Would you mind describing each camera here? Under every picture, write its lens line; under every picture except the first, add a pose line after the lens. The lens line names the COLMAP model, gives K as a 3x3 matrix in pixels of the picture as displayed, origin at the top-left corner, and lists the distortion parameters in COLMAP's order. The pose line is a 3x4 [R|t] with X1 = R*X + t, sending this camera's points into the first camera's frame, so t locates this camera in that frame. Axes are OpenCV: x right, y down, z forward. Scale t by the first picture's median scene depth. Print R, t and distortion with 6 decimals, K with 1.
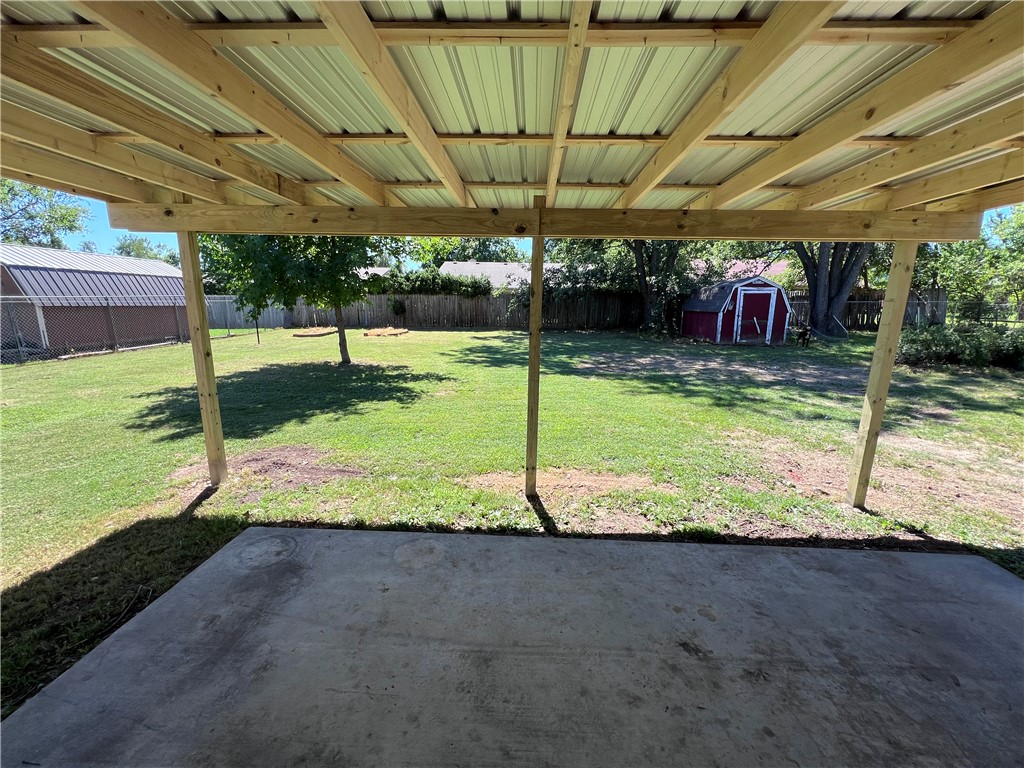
lens RADIAL K [[412.7, 0, 515.1], [0, 412.7, 389.8], [0, 0, 1]] dist [0.002510, 0.000339]
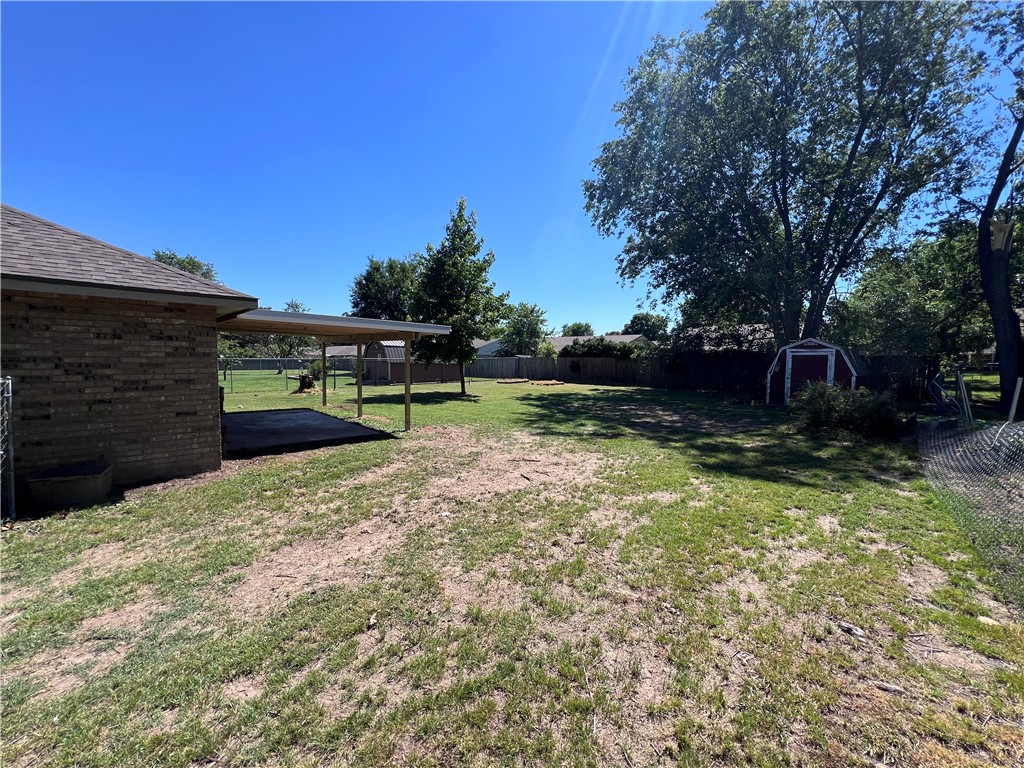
lens RADIAL K [[412.7, 0, 515.1], [0, 412.7, 389.8], [0, 0, 1]] dist [0.002510, 0.000339]
pose [[0.709657, 0.053769, -0.702493, 0.765123], [-0.158001, 0.983833, -0.084310, 0.027111], [0.686602, 0.170826, 0.706680, -0.100656]]
